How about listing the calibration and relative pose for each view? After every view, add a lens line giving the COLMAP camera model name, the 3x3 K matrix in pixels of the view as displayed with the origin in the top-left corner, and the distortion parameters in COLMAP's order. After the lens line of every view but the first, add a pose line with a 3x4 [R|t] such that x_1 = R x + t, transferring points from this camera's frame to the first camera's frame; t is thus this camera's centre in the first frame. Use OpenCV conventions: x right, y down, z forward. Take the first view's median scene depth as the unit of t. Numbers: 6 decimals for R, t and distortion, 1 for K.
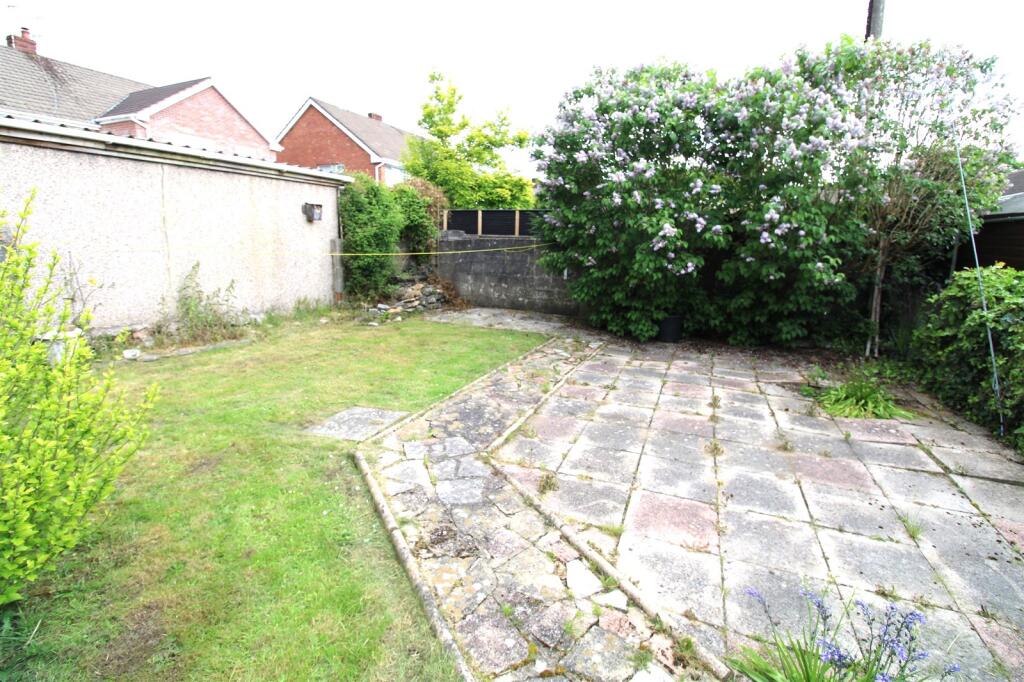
lens RADIAL K [[492.2, 0, 517.0], [0, 492.2, 341.7], [0, 0, 1]] dist [-0.003121, -0.000122]
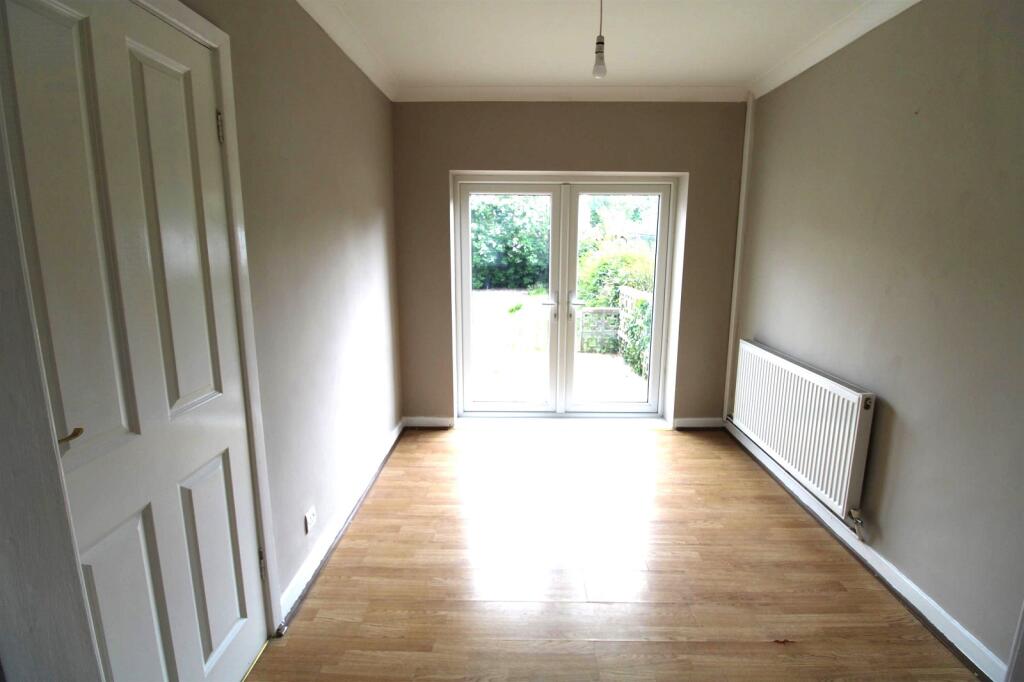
lens RADIAL K [[492.2, 0, 512.2], [0, 492.2, 336.7], [0, 0, 1]] dist [-0.003121, -0.000122]
pose [[0.924621, -0.095586, 0.368700, -0.639318], [0.099425, 0.995008, 0.008622, 0.281256], [-0.367683, 0.028685, 0.929509, -1.689693]]
